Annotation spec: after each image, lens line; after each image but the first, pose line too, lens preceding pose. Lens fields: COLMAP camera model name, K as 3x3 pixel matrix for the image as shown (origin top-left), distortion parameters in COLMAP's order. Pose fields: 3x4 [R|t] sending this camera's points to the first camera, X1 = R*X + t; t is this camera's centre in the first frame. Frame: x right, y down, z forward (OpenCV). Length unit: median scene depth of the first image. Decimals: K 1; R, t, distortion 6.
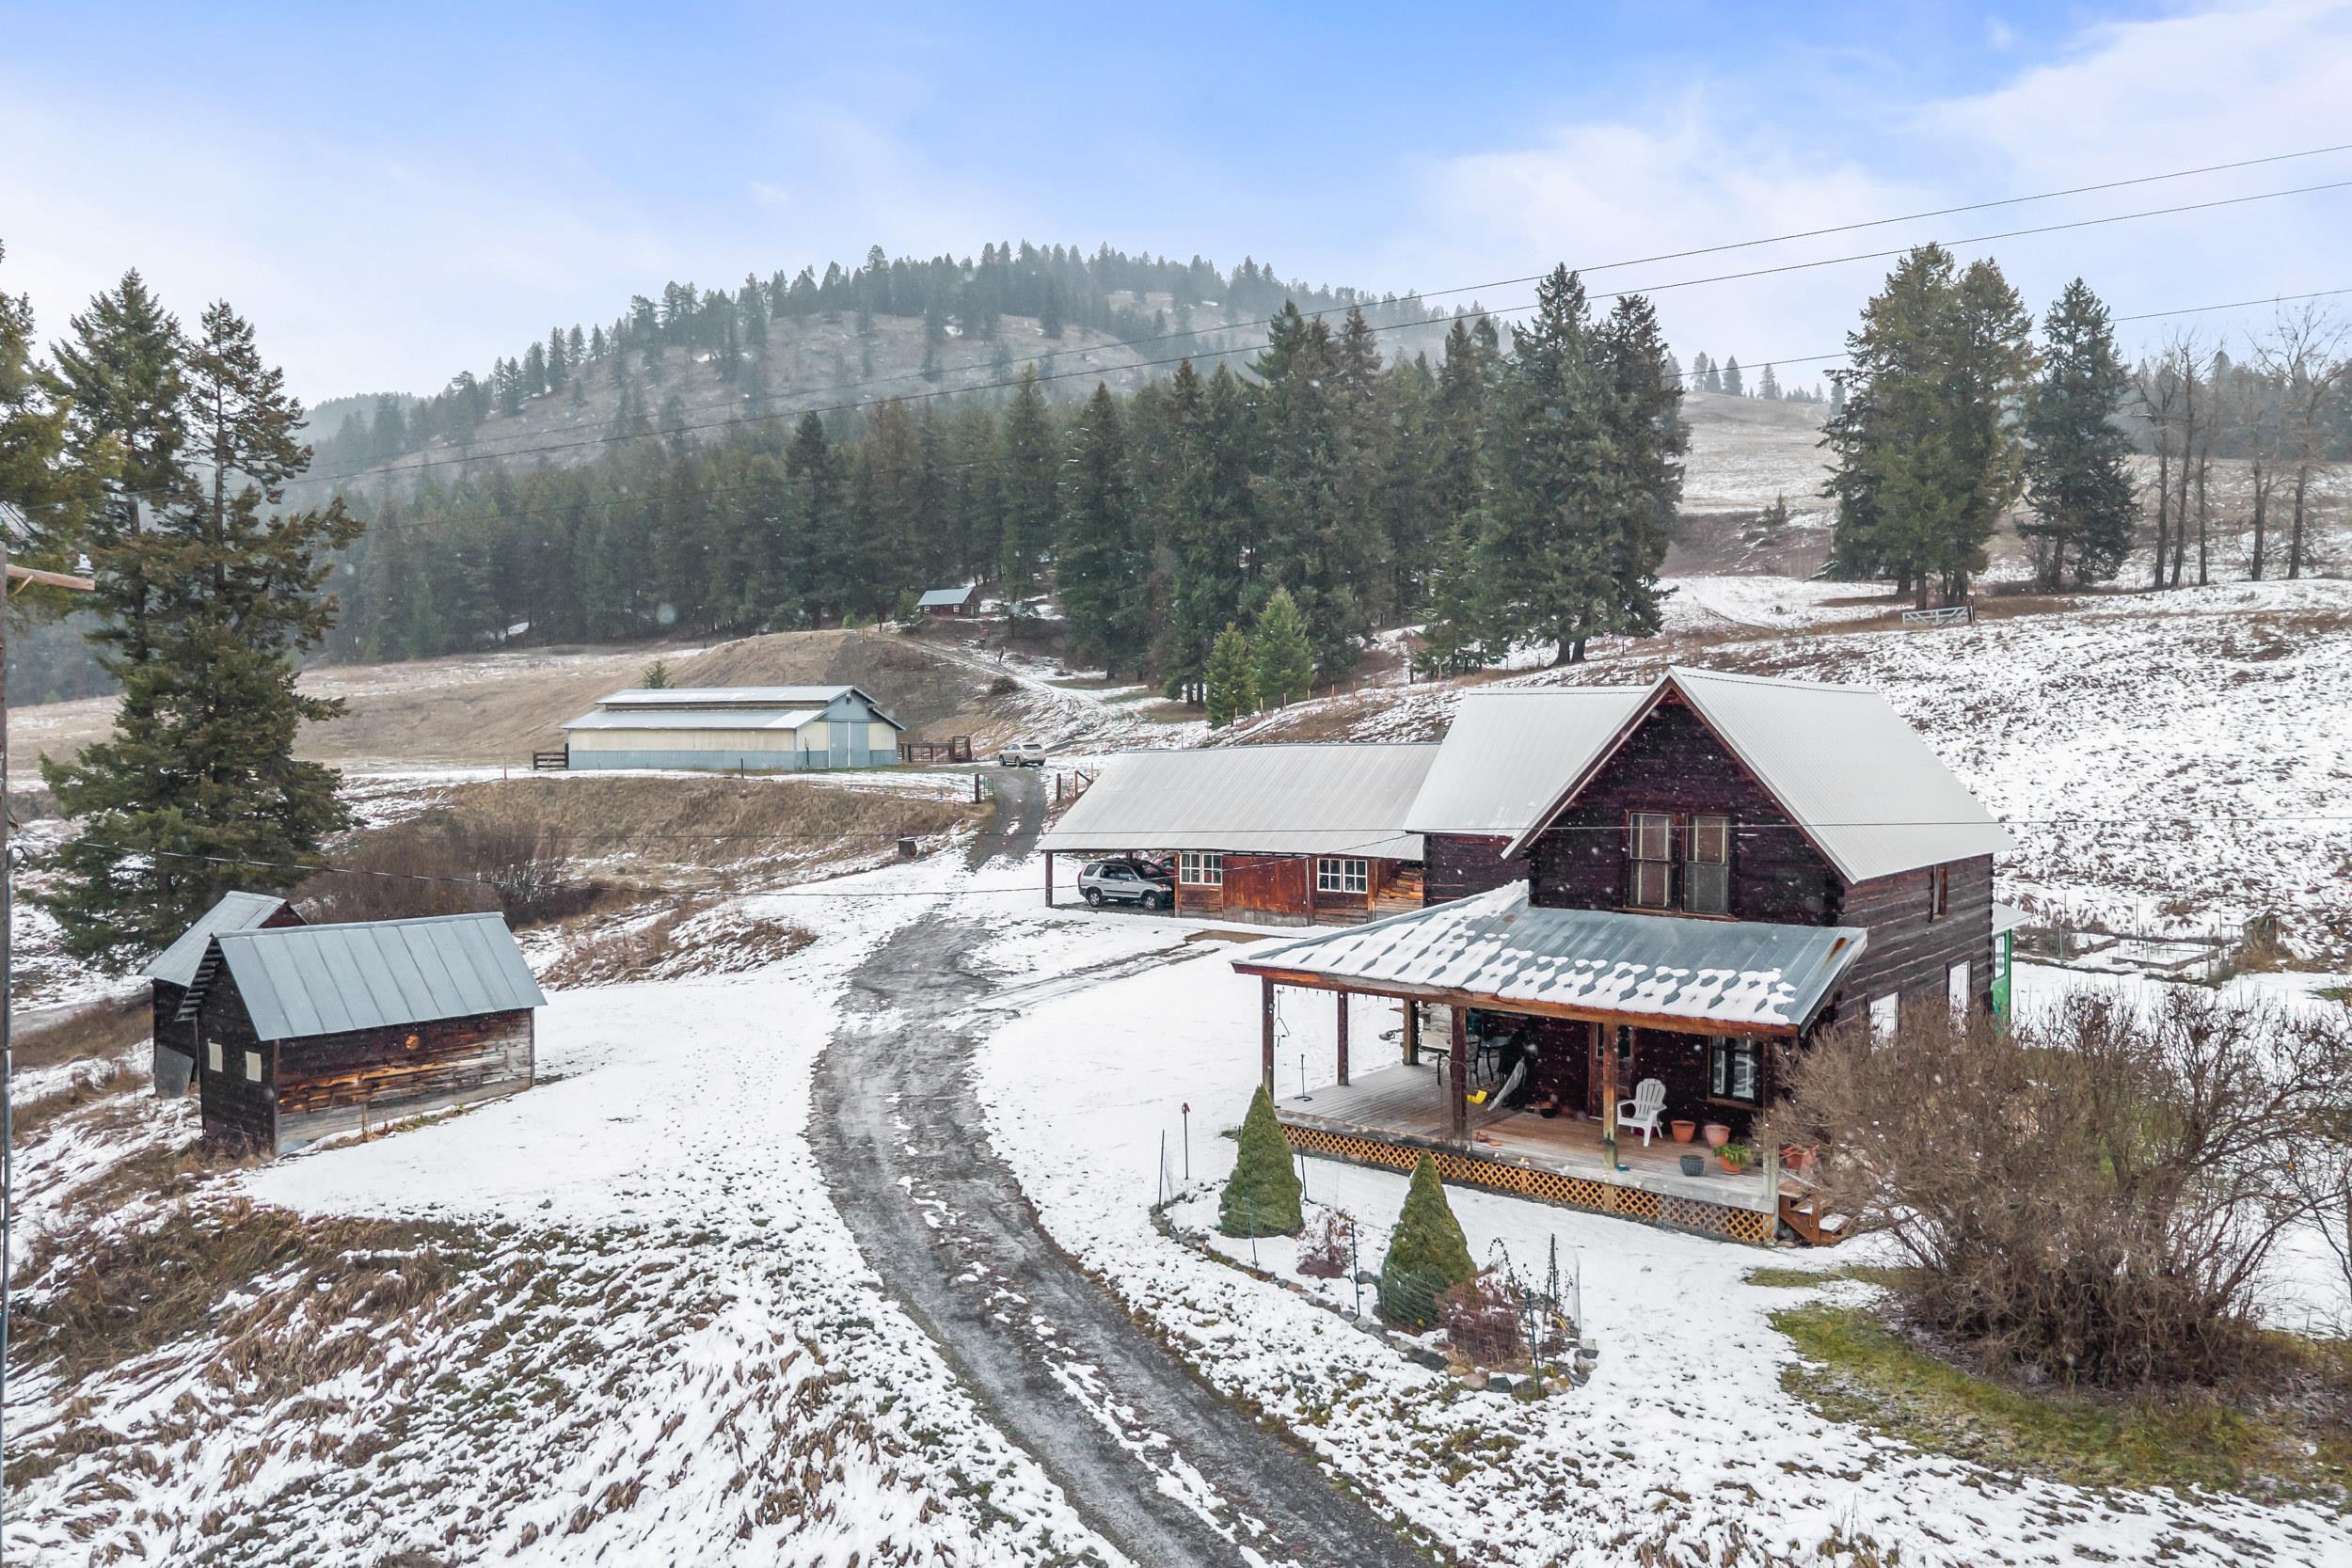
lens RADIAL K [[1563.7, 0, 1186.3], [0, 1563.7, 787.6], [0, 0, 1]] dist [0.007600, -0.003003]
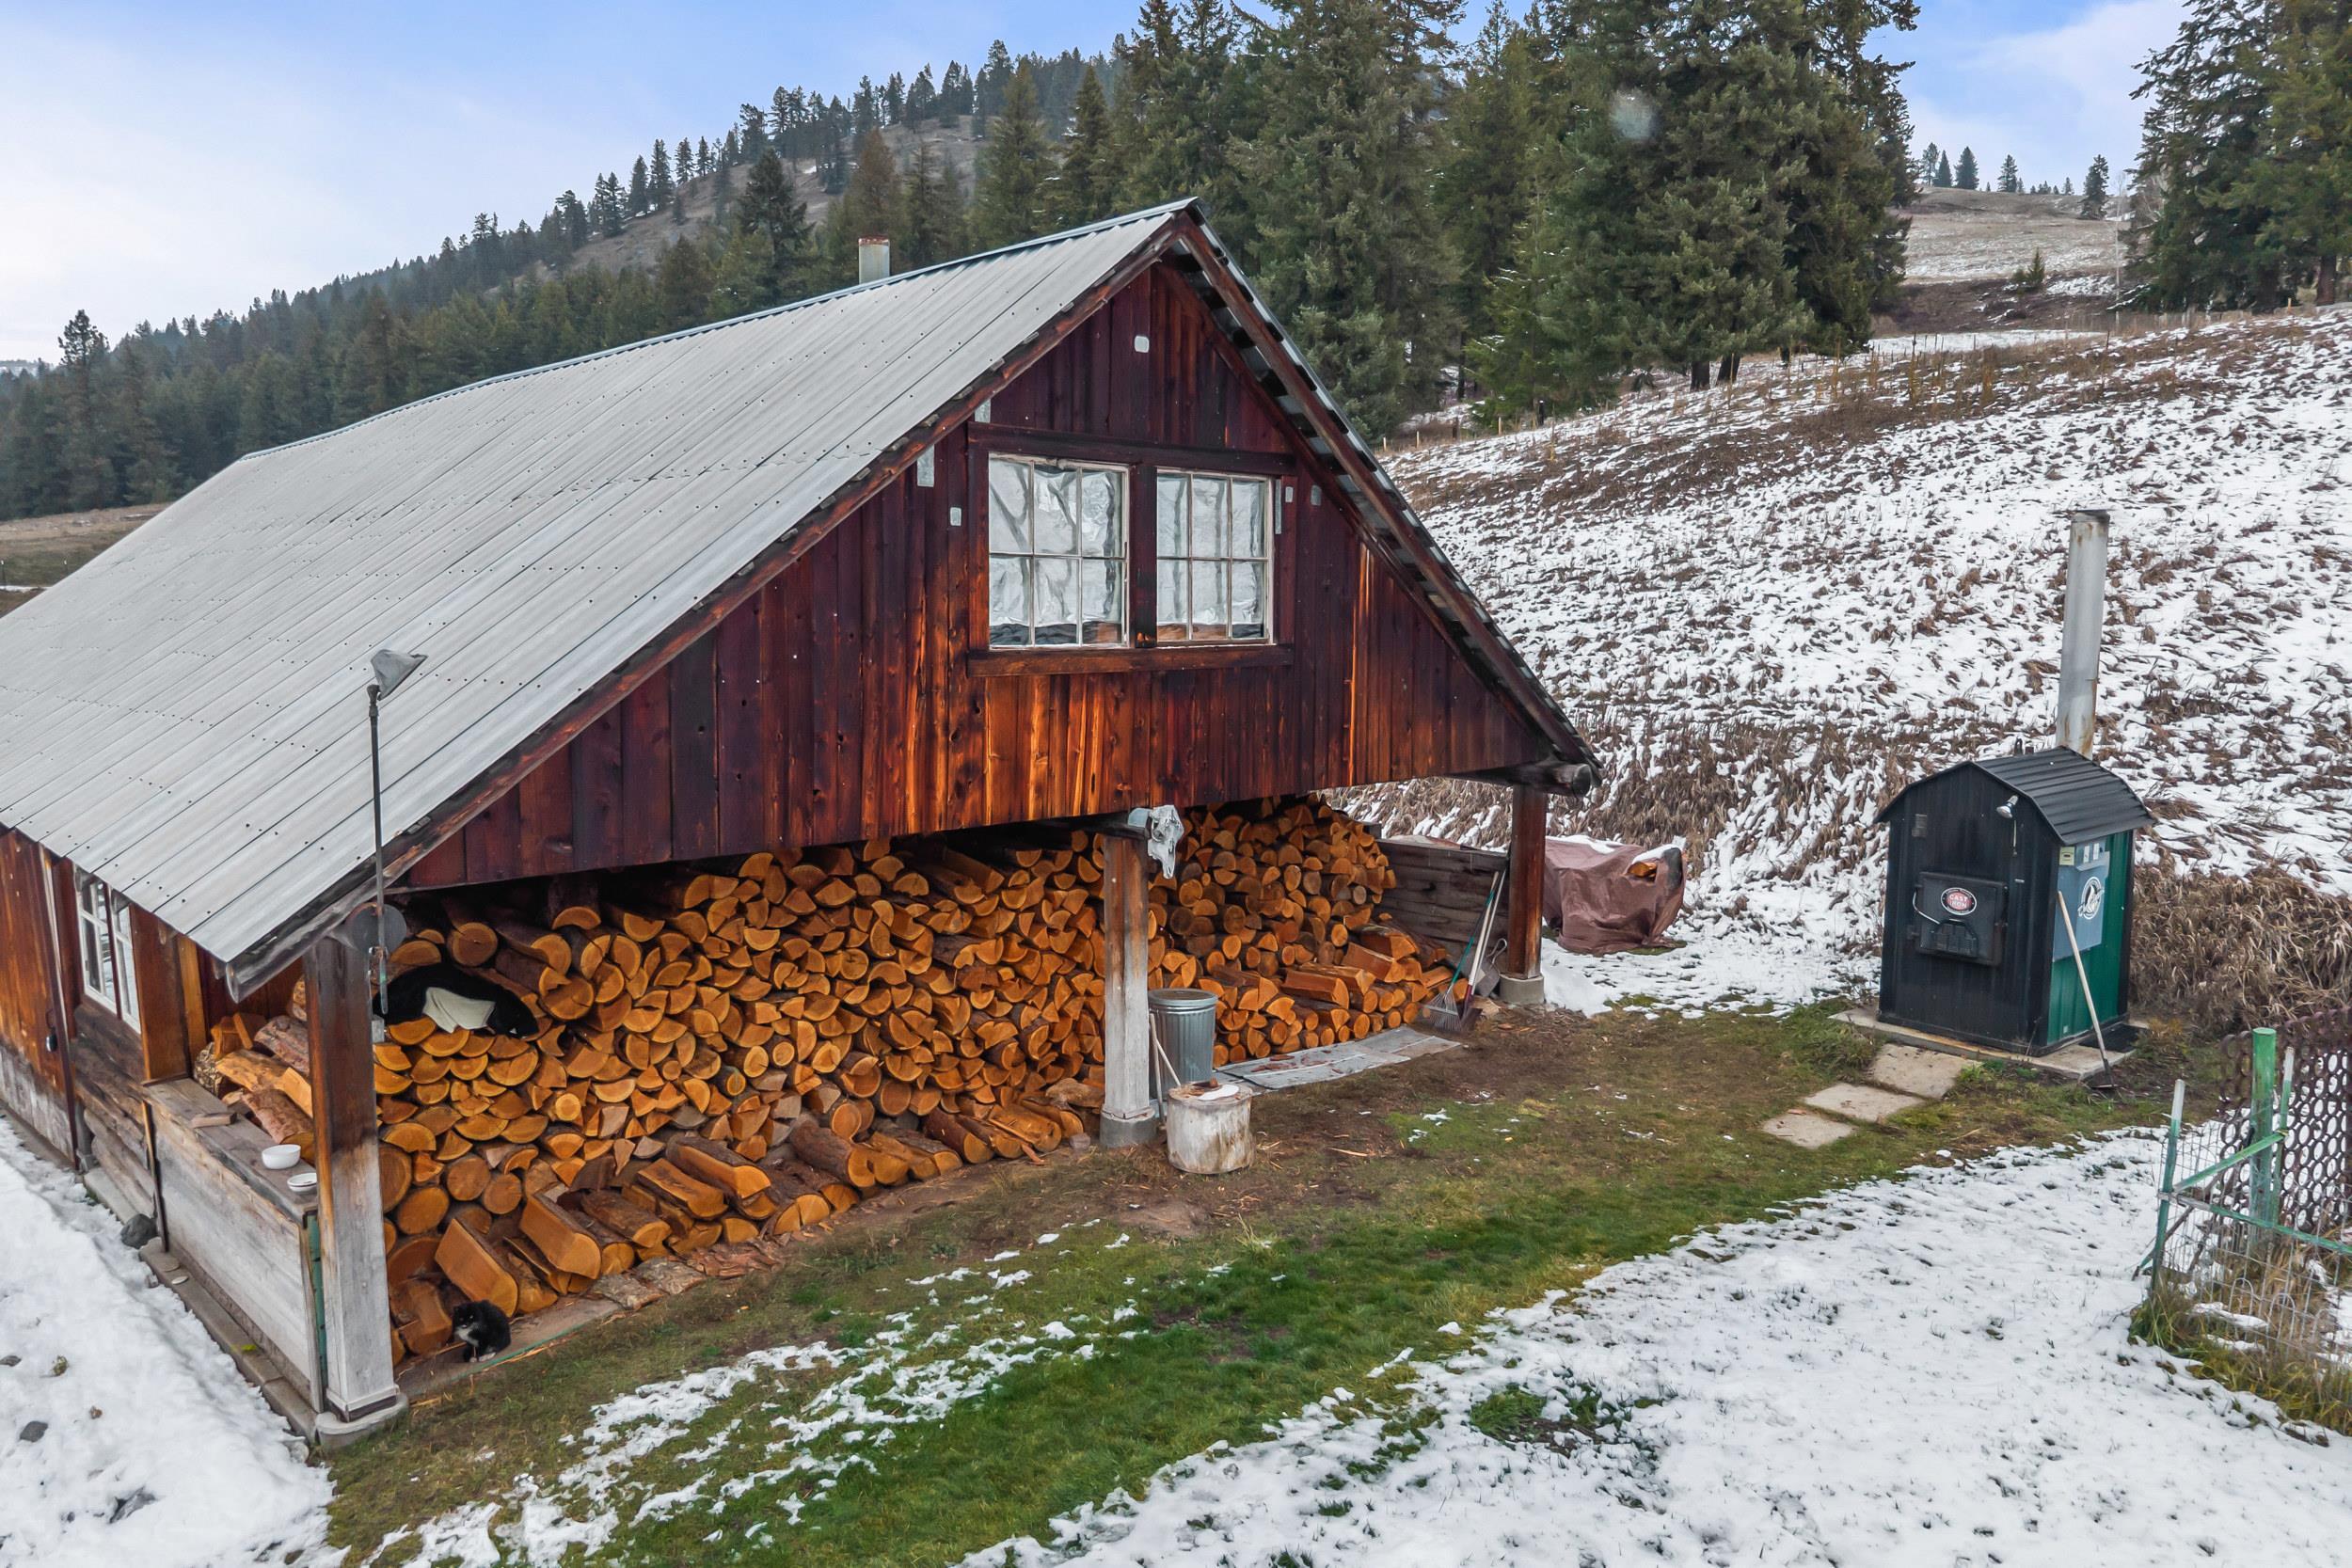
lens RADIAL K [[1584.7, 0, 1191.2], [0, 1584.7, 789.3], [0, 0, 1]] dist [0.017996, -0.002354]
pose [[0.994780, 0.013507, -0.101141, 0.542616], [-0.003876, 0.995486, 0.094828, 0.044944], [0.101965, -0.093941, 0.990342, 1.782138]]
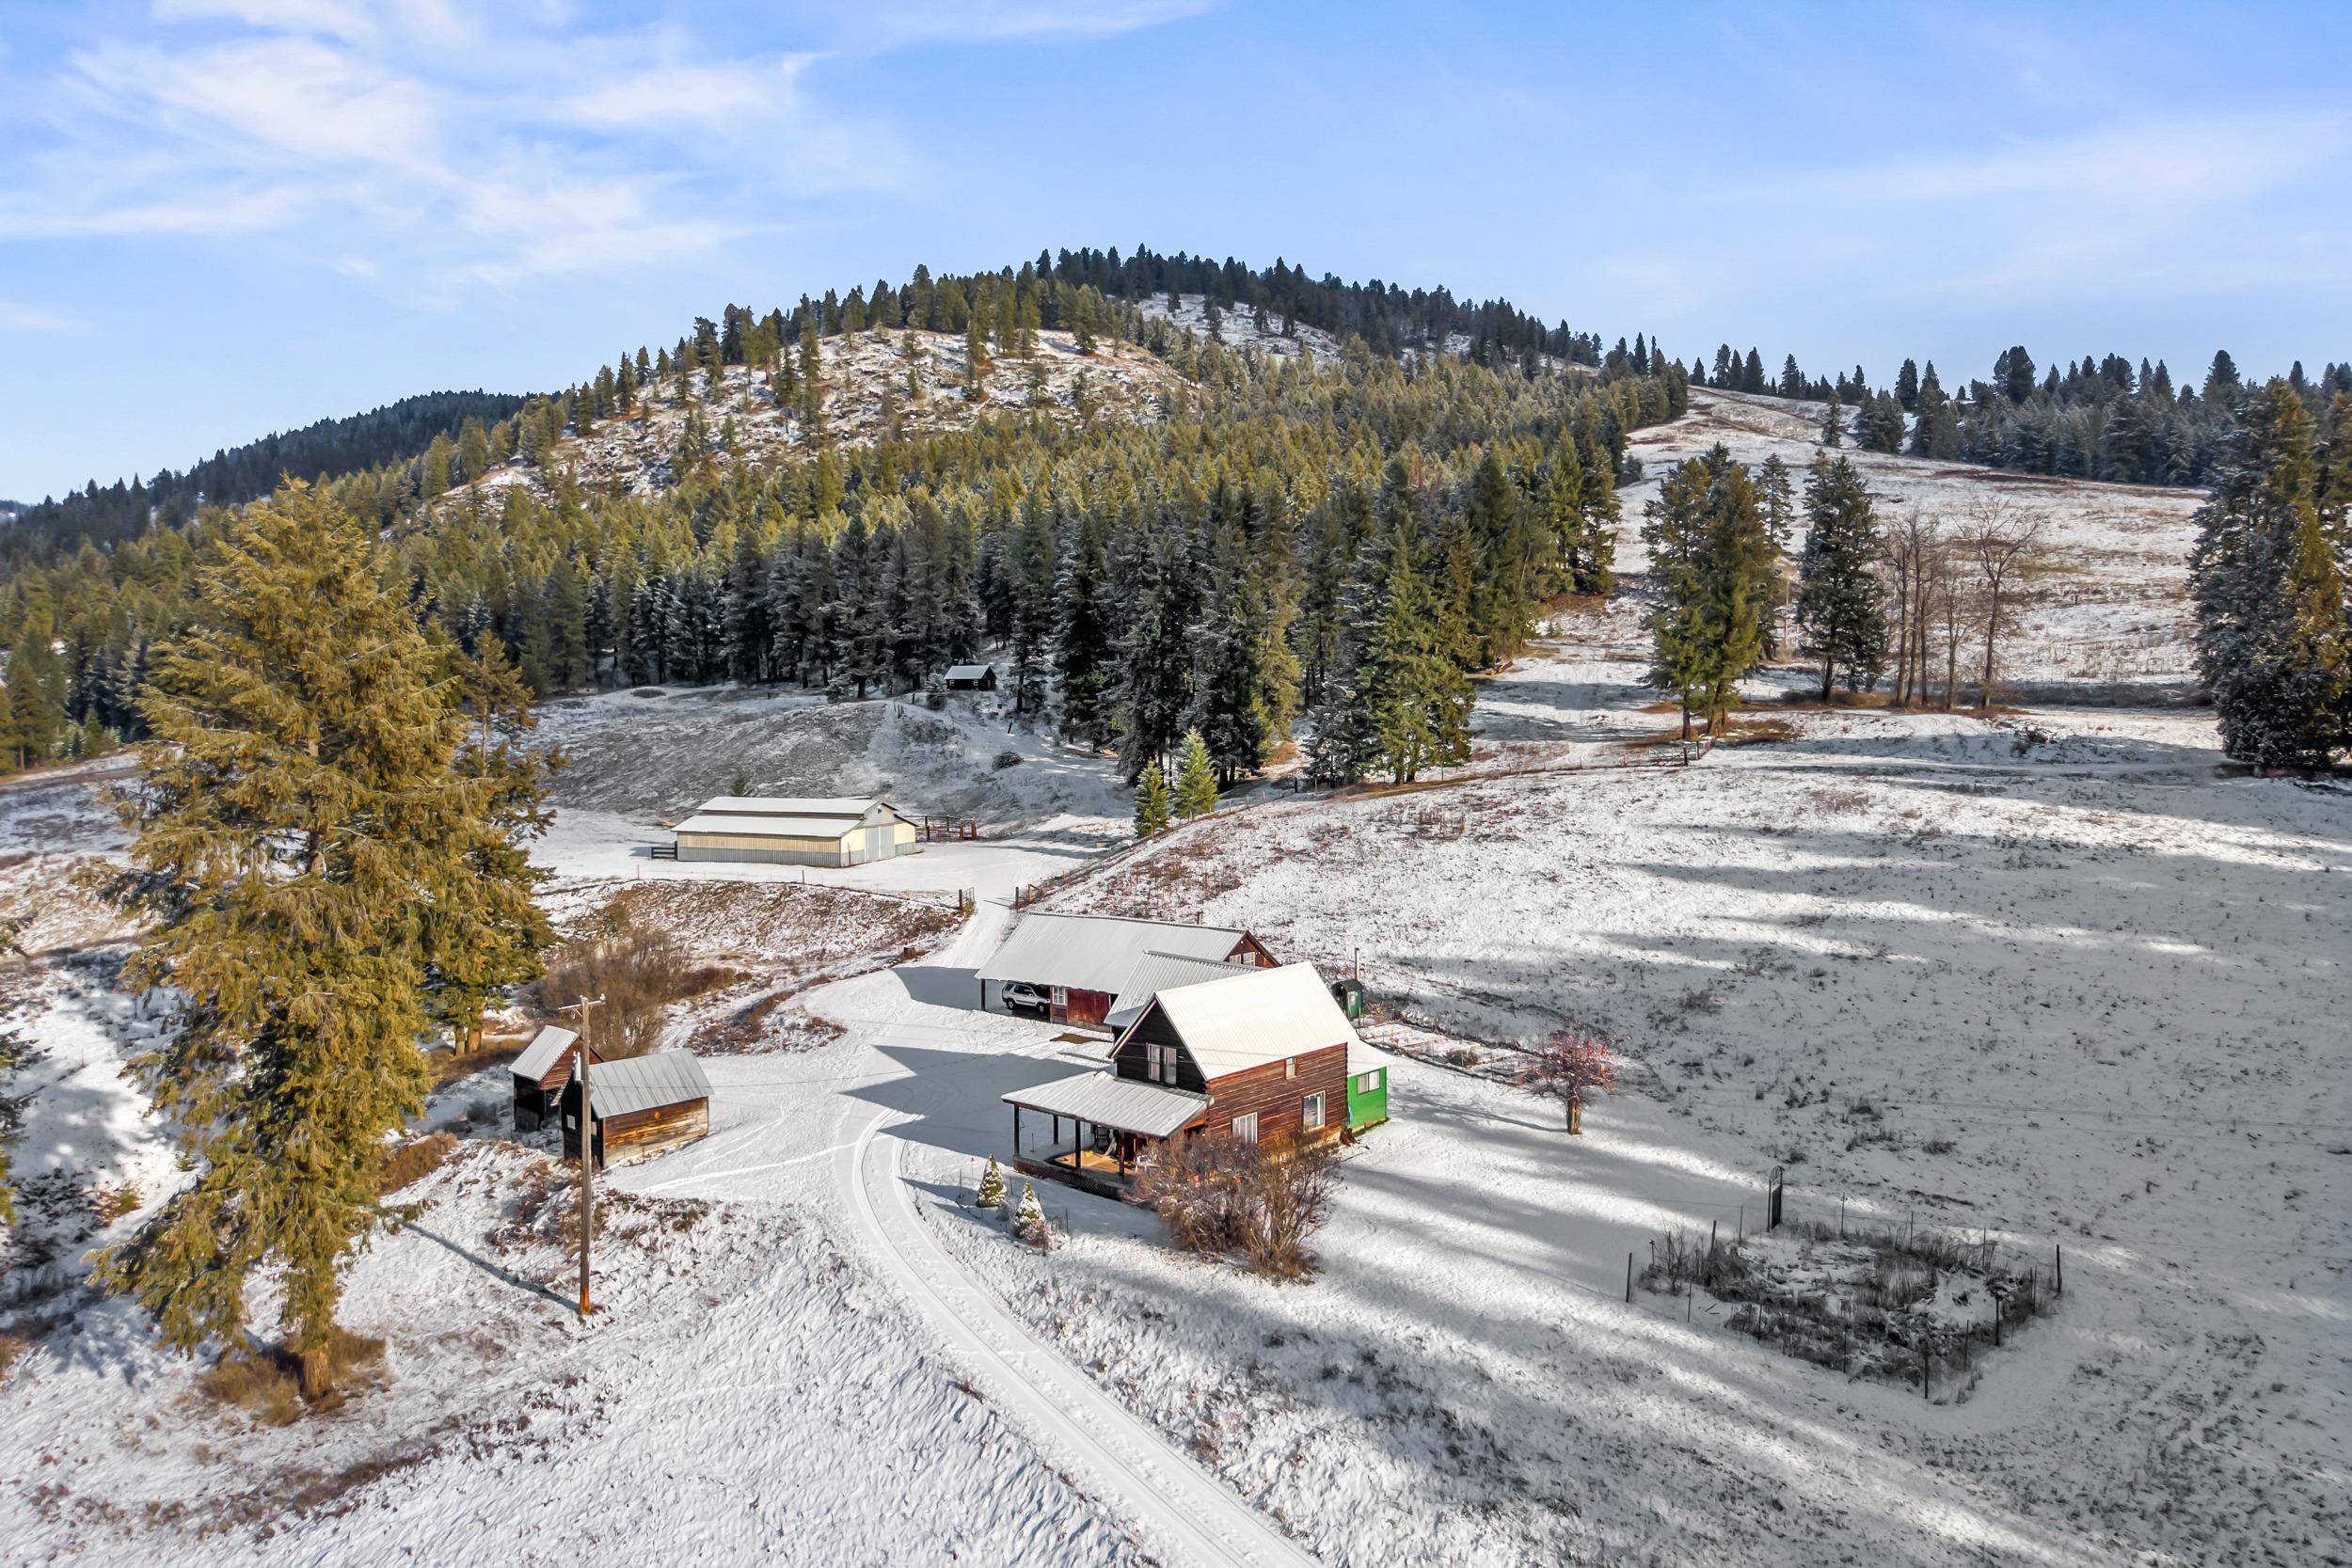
lens RADIAL K [[1550.8, 0, 1176.0], [0, 1550.8, 784.0], [0, 0, 1]] dist [0.005555, -0.000481]
pose [[0.999249, -0.003282, -0.038602, 0.486774], [0.003975, 0.999832, 0.017891, -0.514408], [0.038537, -0.018031, 0.999094, -1.737613]]
